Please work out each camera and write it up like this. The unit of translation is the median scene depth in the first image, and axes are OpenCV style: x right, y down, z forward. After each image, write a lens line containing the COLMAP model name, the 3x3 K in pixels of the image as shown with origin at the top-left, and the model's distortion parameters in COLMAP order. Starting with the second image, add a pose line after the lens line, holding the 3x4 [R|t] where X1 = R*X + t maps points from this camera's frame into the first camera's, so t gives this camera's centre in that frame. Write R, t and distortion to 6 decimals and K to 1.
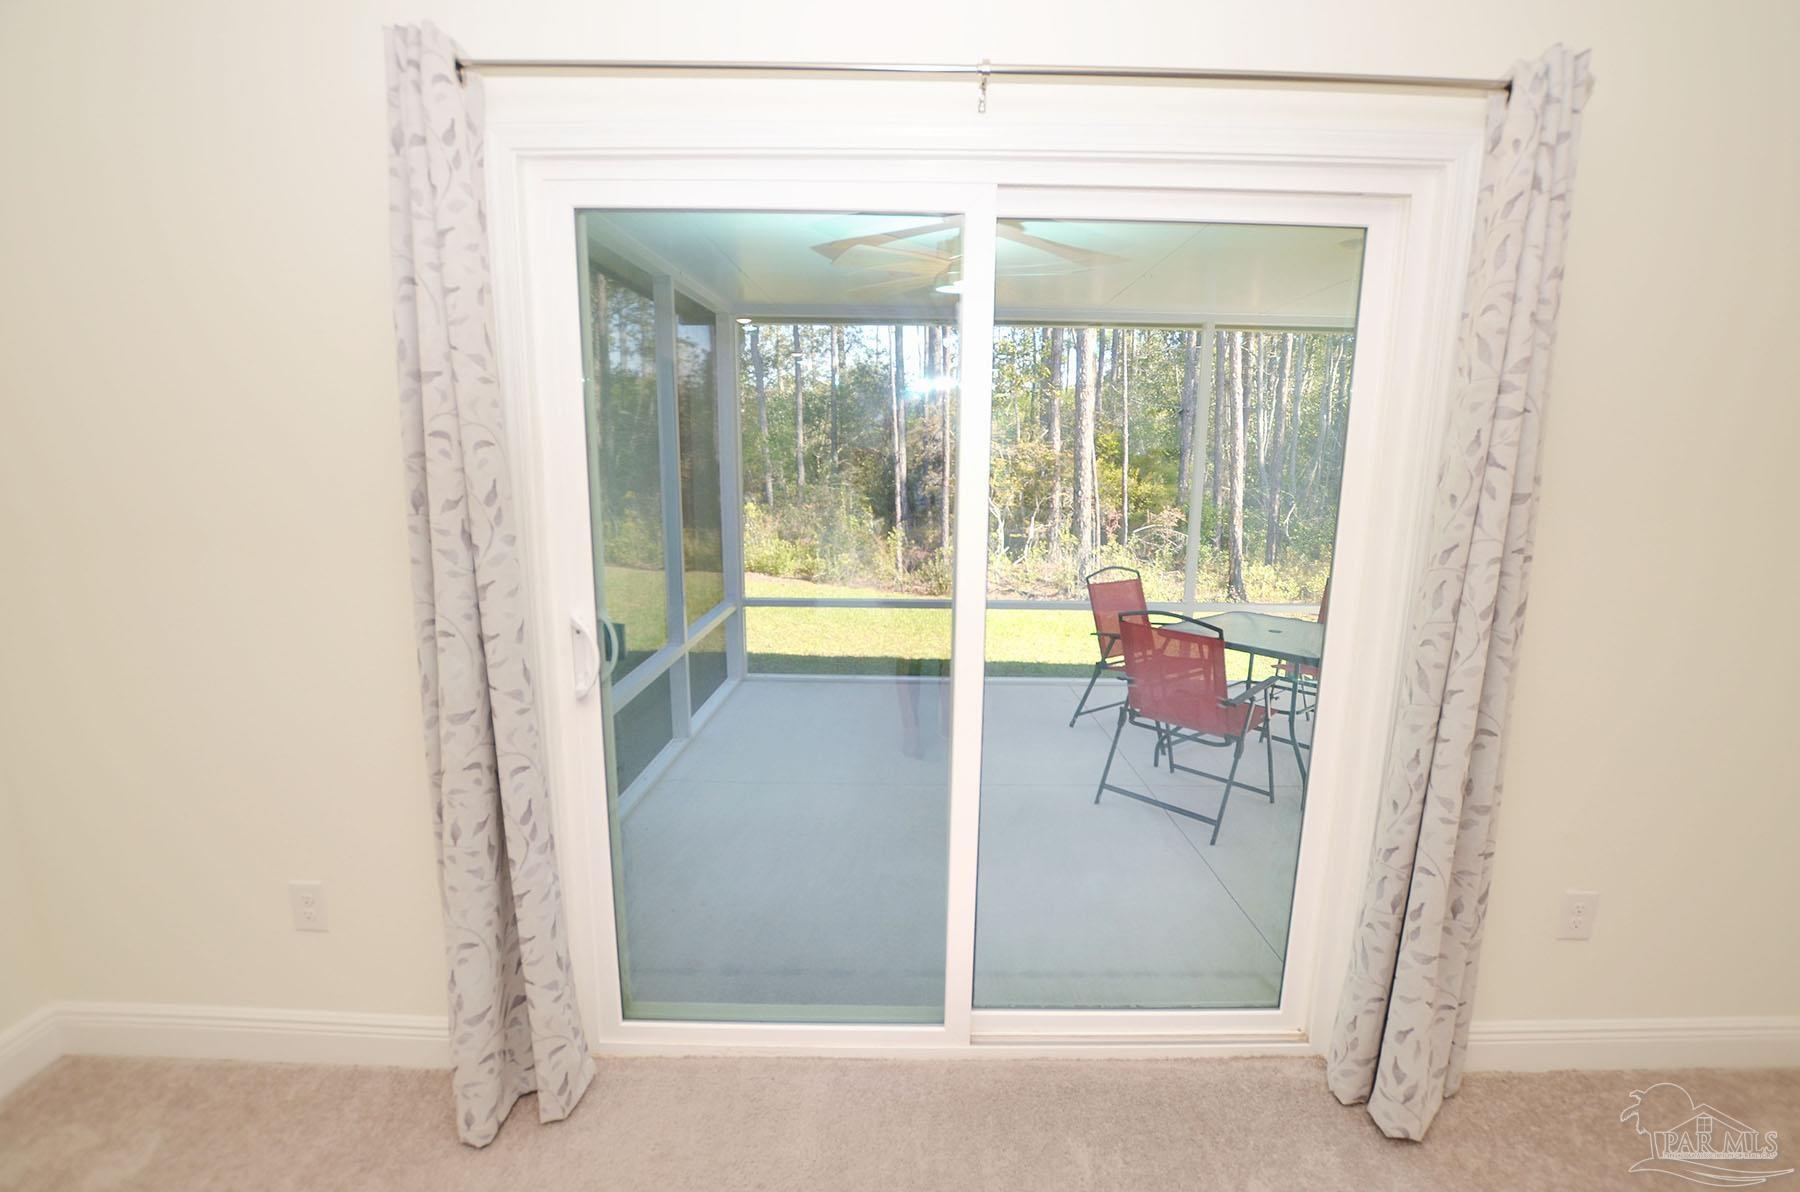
lens RADIAL K [[837.7, 0, 926.9], [0, 837.7, 611.9], [0, 0, 1]] dist [-0.032076, 0.001385]
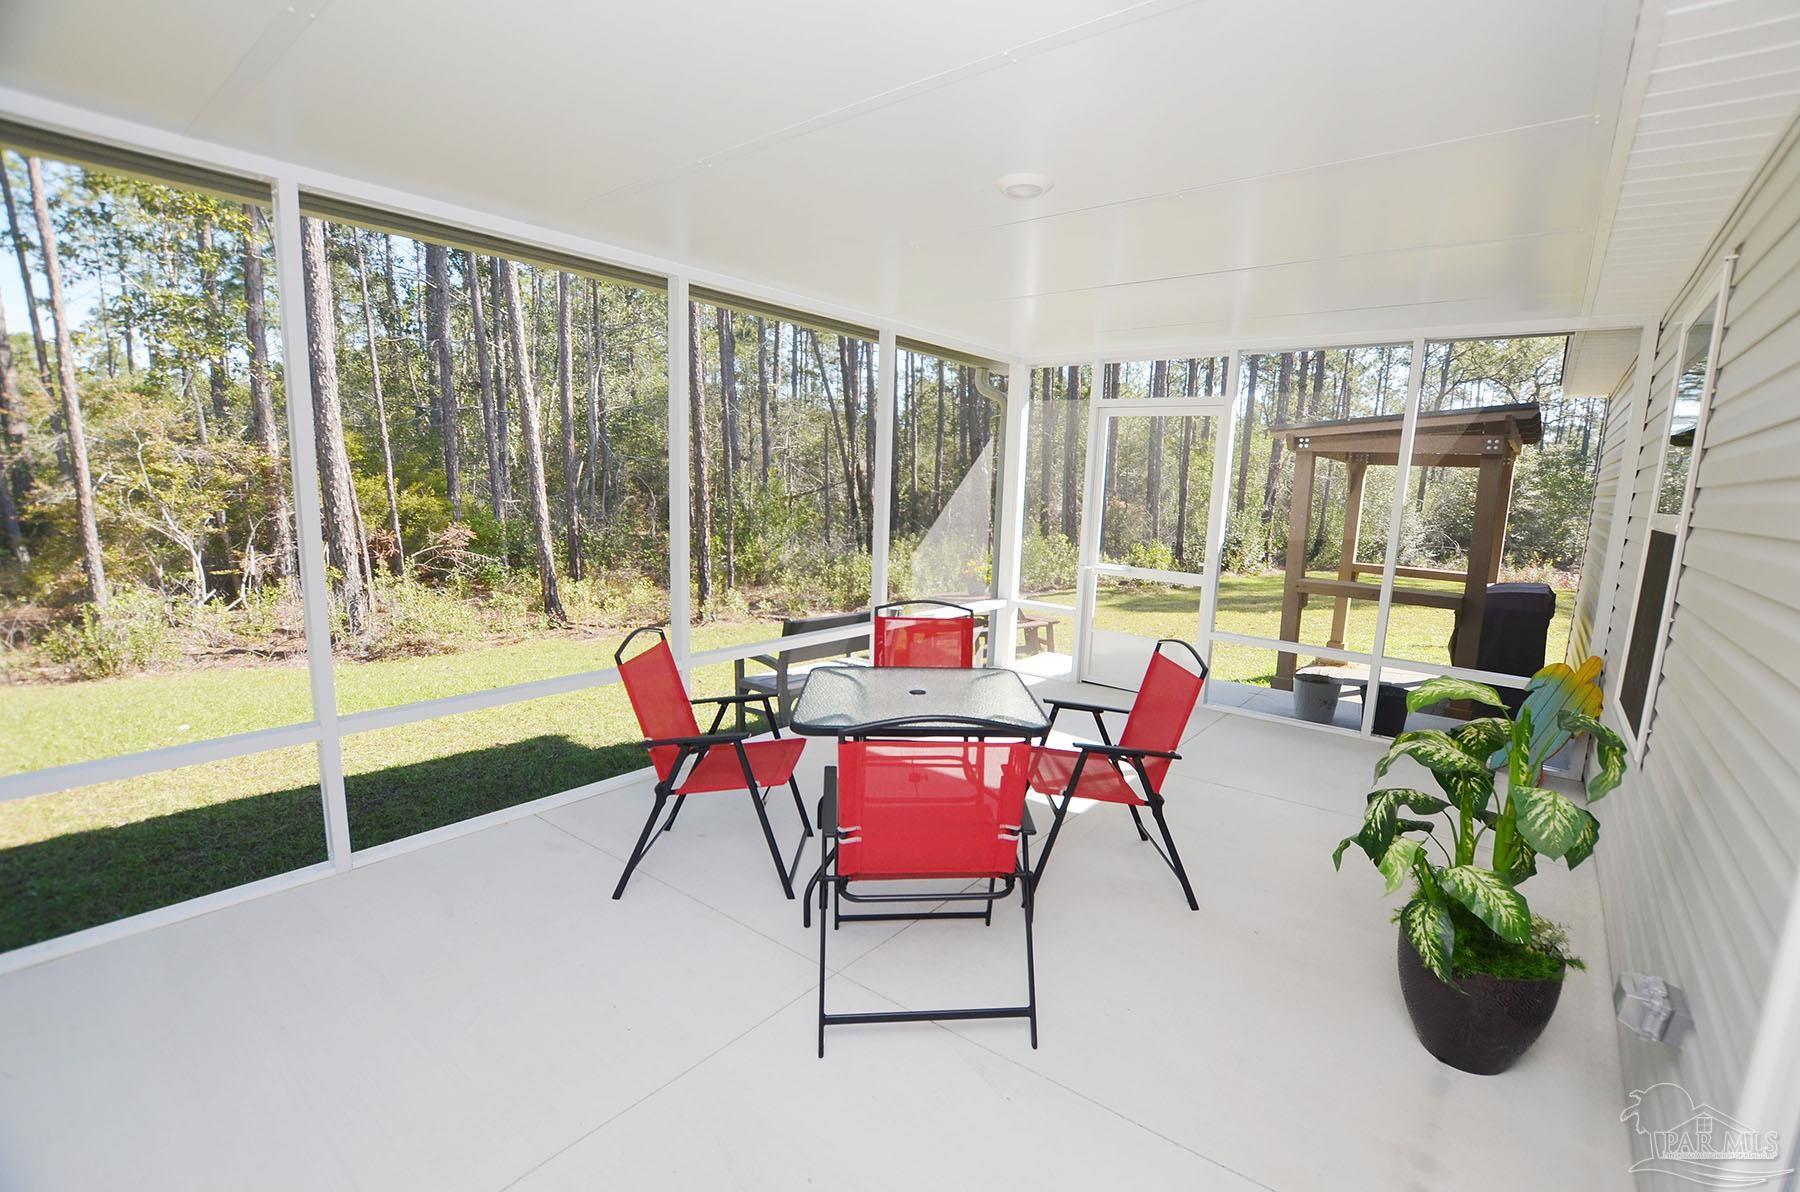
lens RADIAL K [[786.3, 0, 900.0], [0, 786.3, 596.0], [0, 0, 1]] dist [-0.019682, 0.000211]
pose [[0.638104, -0.108372, 0.762286, -0.145161], [0.127059, 0.991293, 0.034569, -0.100953], [-0.759394, 0.074797, 0.646317, 0.659084]]
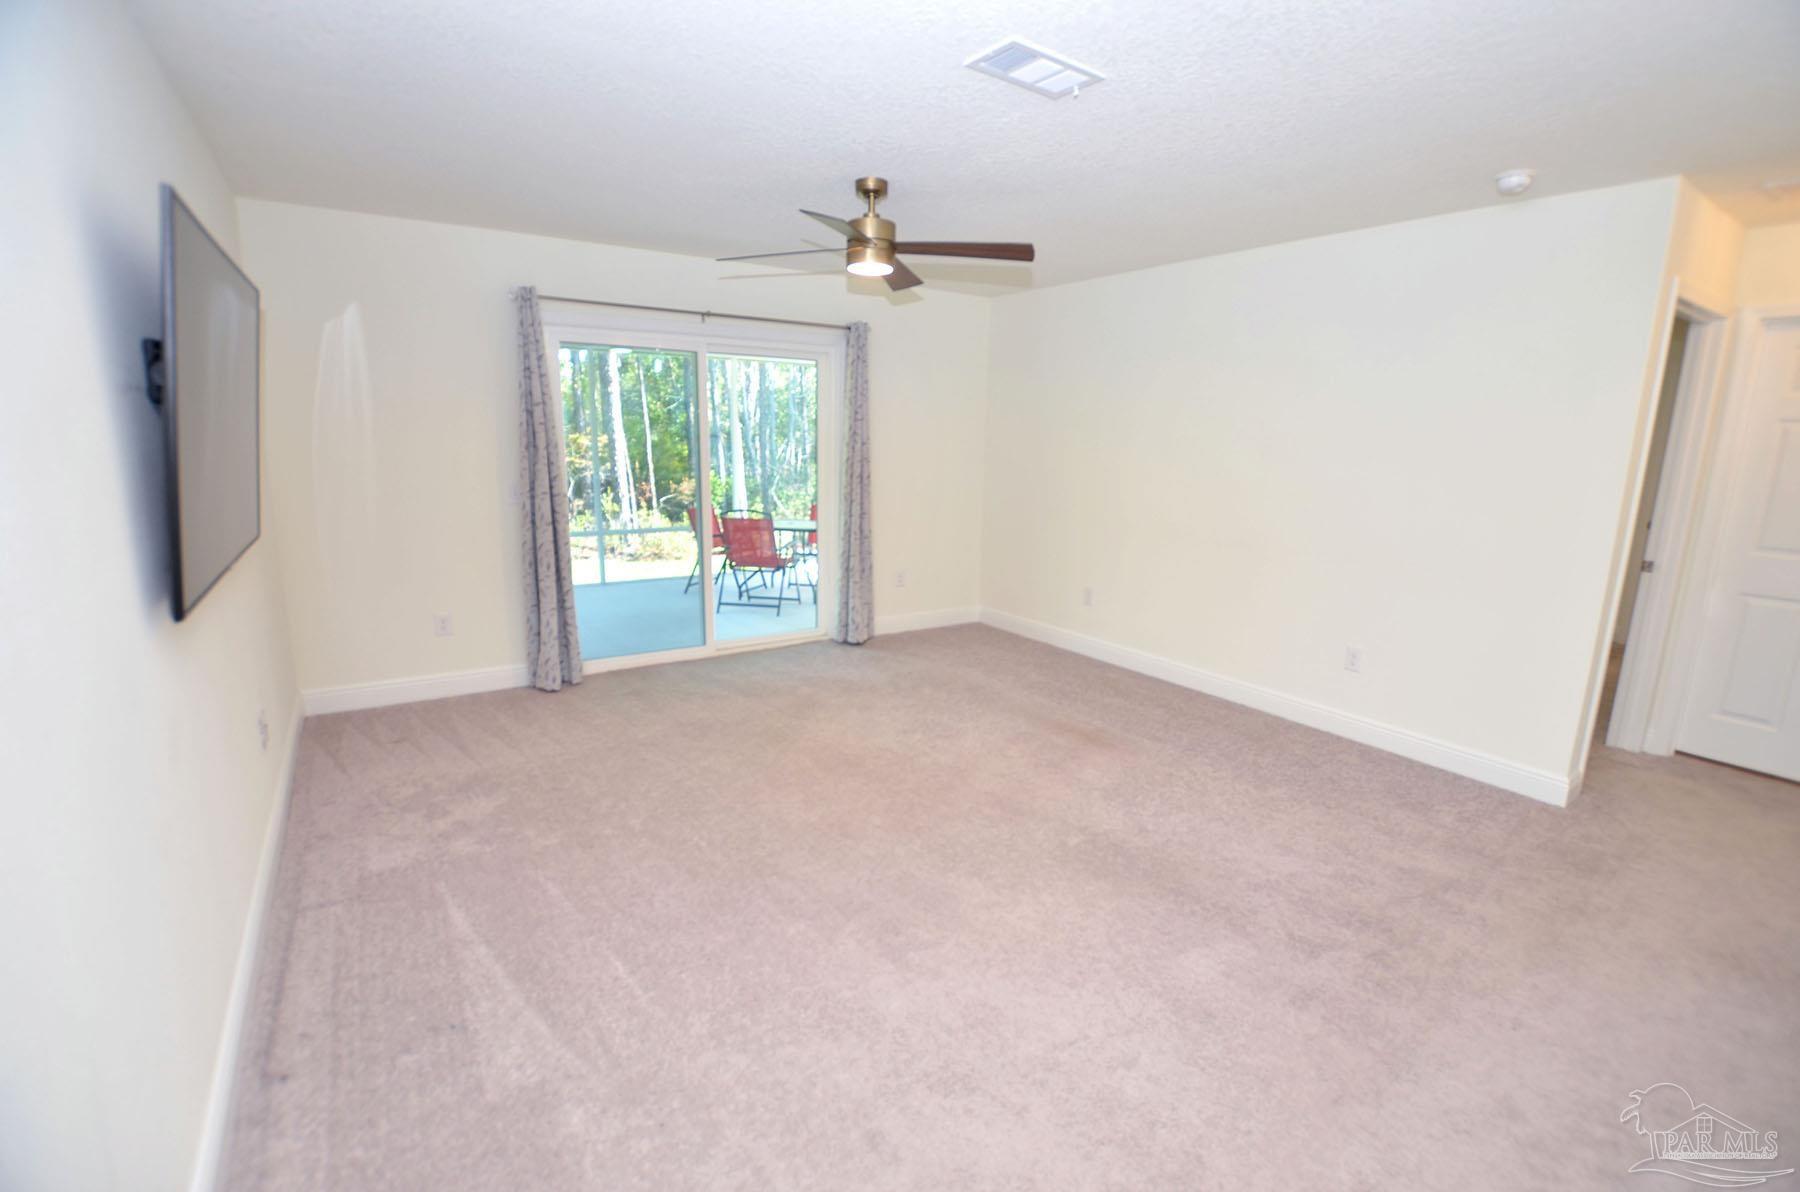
lens RADIAL K [[816.0, 0, 918.1], [0, 816.0, 607.9], [0, 0, 1]] dist [-0.020551, 0.001112]
pose [[0.829716, -0.112536, 0.546724, -0.498227], [0.102488, 0.993528, 0.048968, 0.190554], [-0.548697, 0.015403, 0.835879, -0.942489]]
